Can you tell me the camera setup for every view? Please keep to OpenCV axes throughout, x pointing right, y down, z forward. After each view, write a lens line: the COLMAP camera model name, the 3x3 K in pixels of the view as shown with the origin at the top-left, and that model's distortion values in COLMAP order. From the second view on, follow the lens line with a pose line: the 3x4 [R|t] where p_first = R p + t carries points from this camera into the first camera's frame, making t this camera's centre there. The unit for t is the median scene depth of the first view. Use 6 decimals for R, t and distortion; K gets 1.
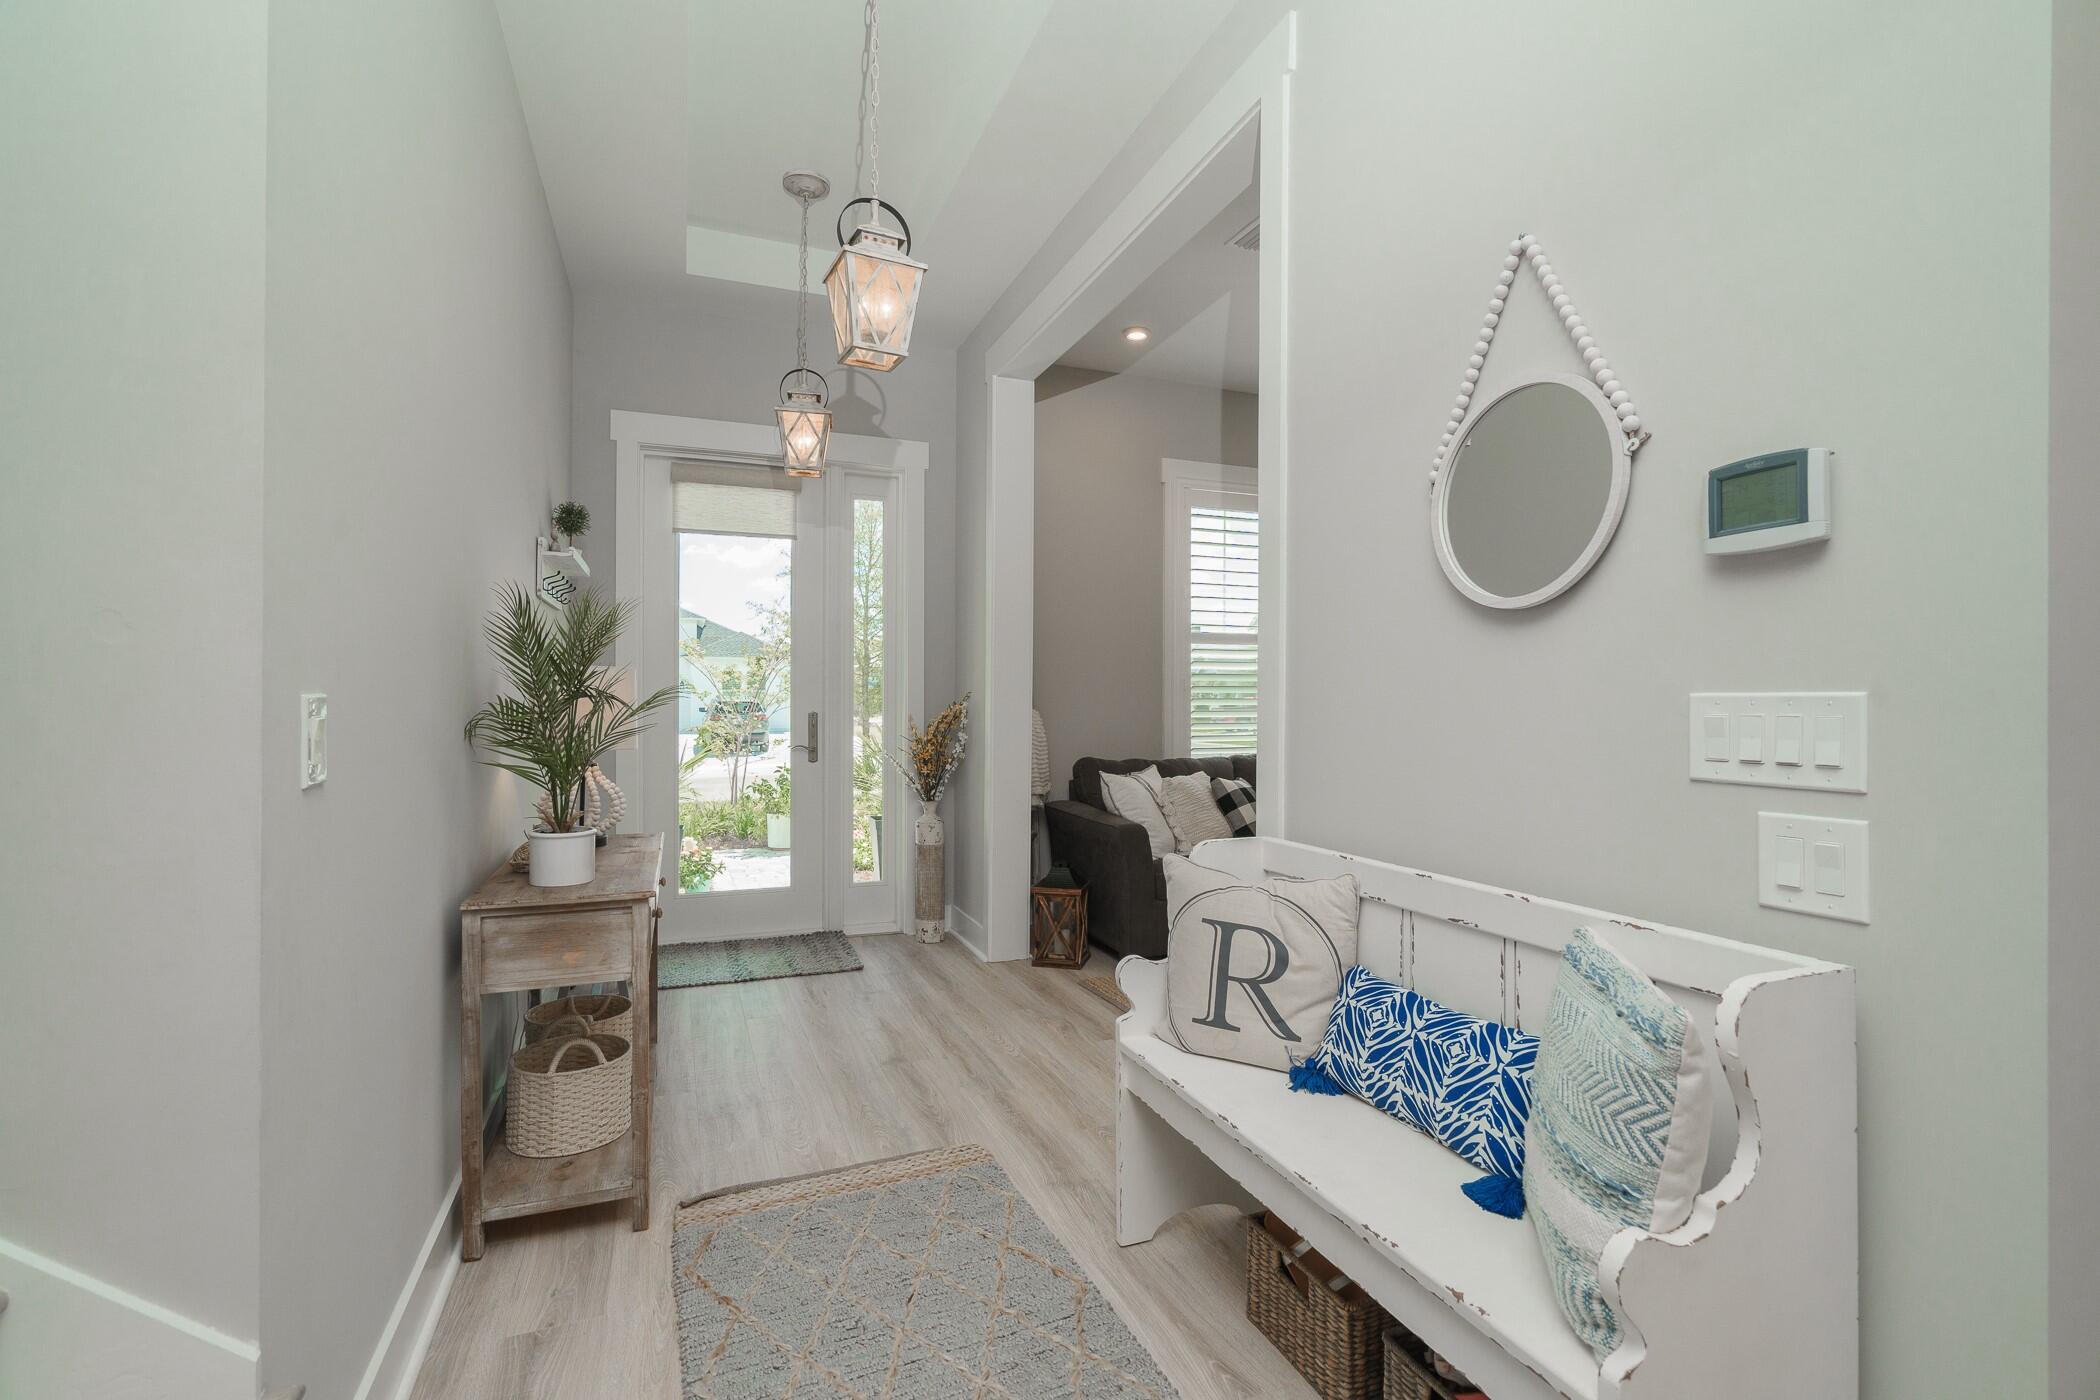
lens RADIAL K [[944.5, 0, 1047.0], [0, 944.5, 699.8], [0, 0, 1]] dist [-0.003636, 0.001512]
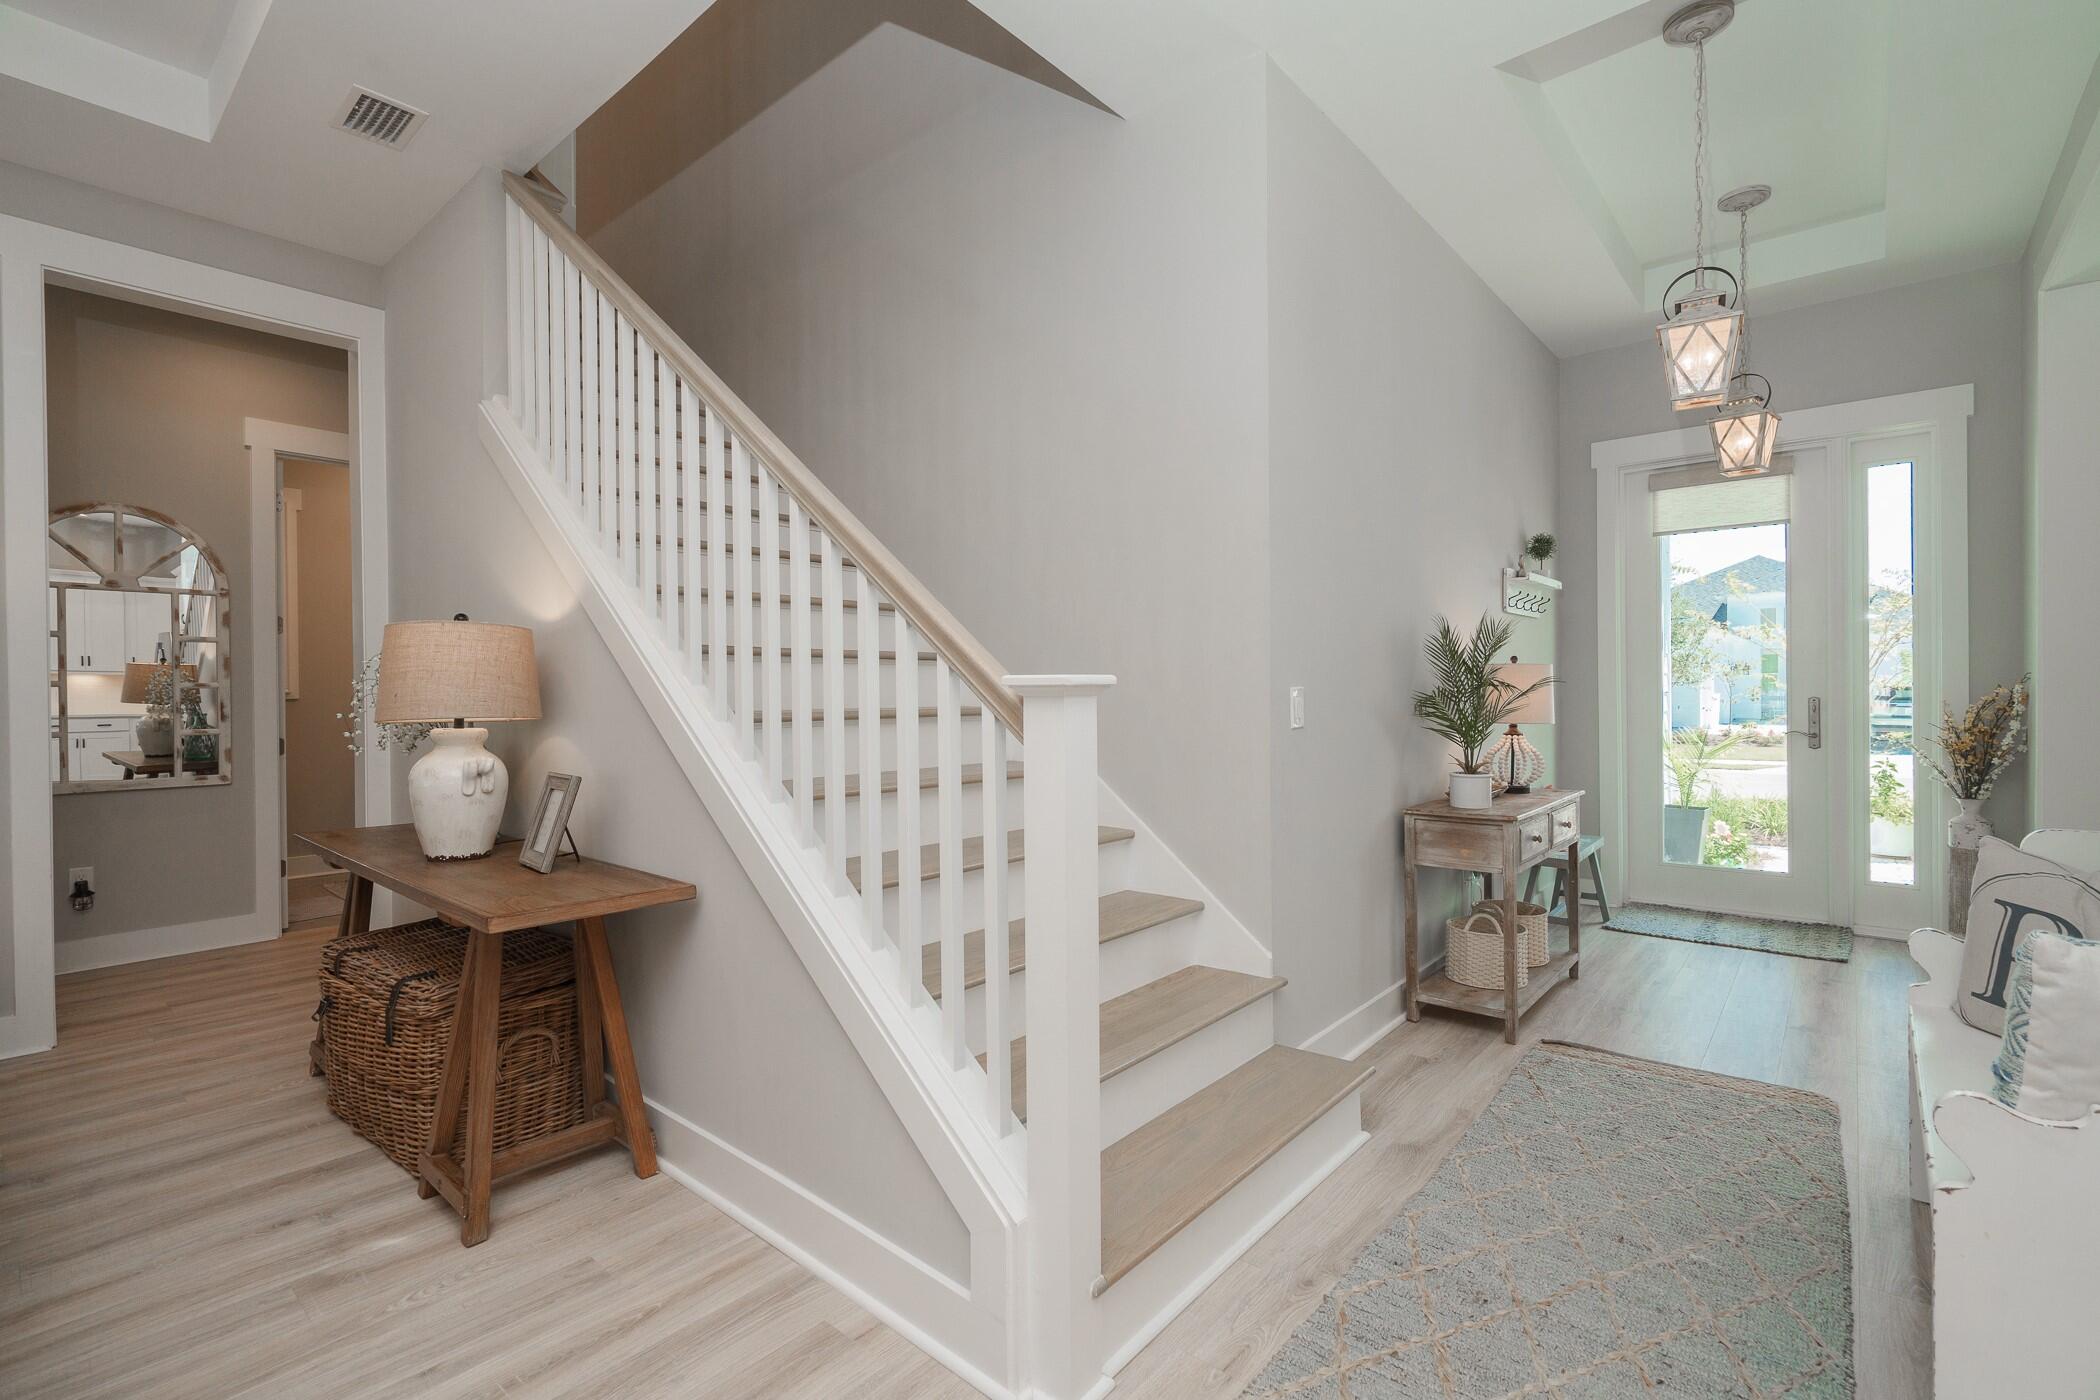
lens RADIAL K [[944.5, 0, 1047.0], [0, 944.5, 699.8], [0, 0, 1]] dist [-0.003636, 0.001512]
pose [[0.463972, 0.000051, -0.885850, 0.268306], [0.011340, 0.999918, 0.005997, 0.001220], [0.885777, -0.012828, 0.463933, -0.162183]]
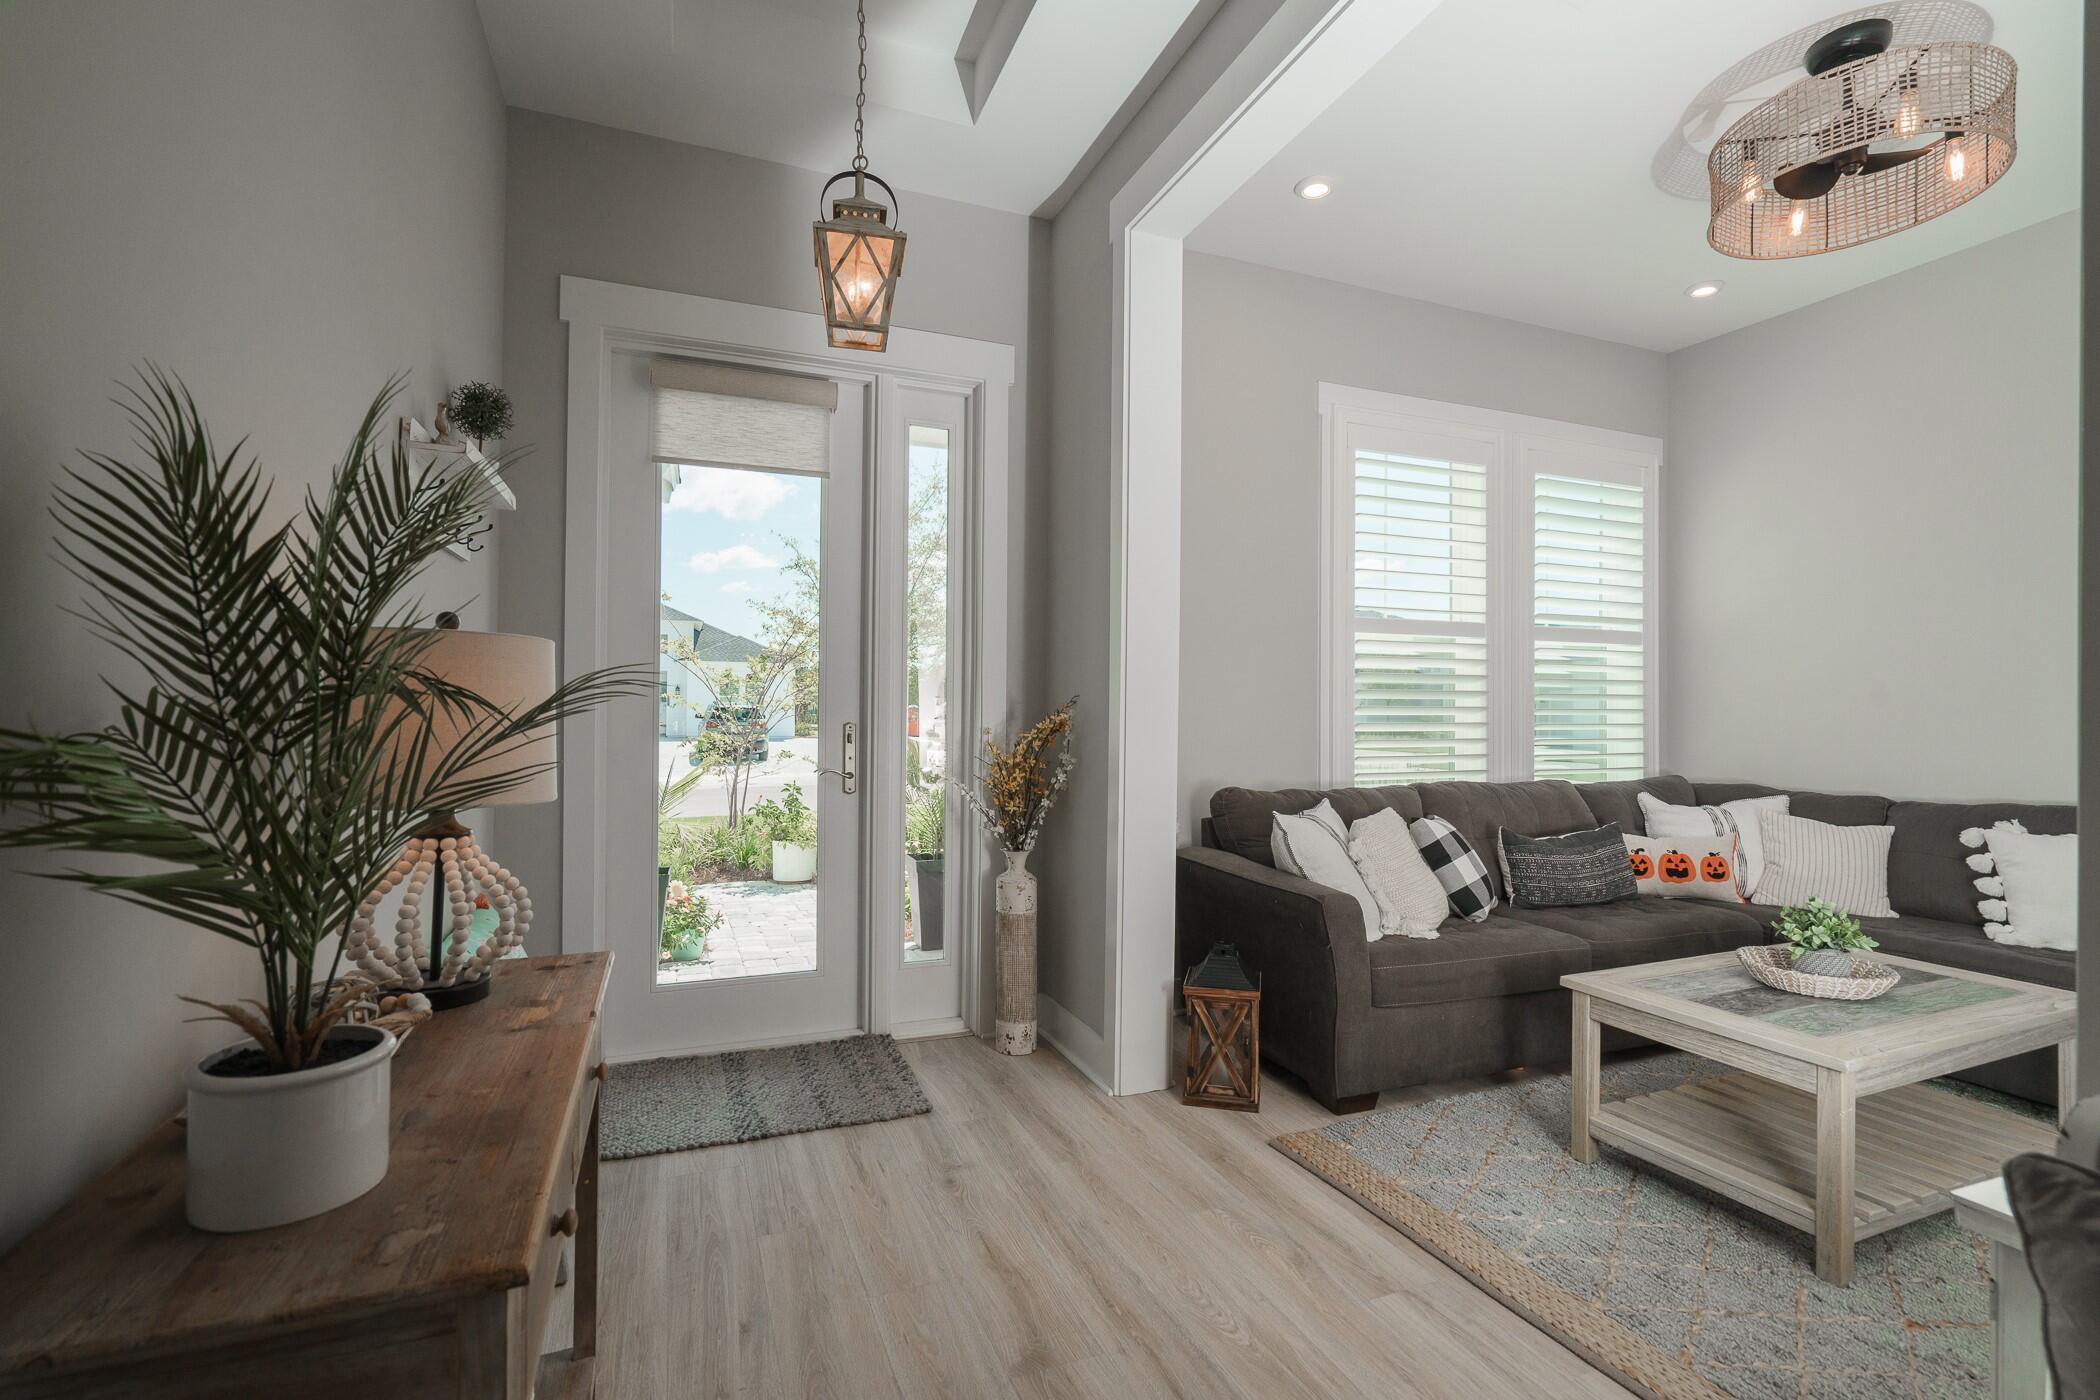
lens RADIAL K [[944.5, 0, 1047.0], [0, 944.5, 699.8], [0, 0, 1]] dist [-0.003636, 0.001512]
pose [[0.999982, 0.005164, 0.002925, -0.112685], [-0.005141, 0.999955, -0.007982, 0.000813], [-0.002966, 0.007966, 0.999964, 0.321469]]
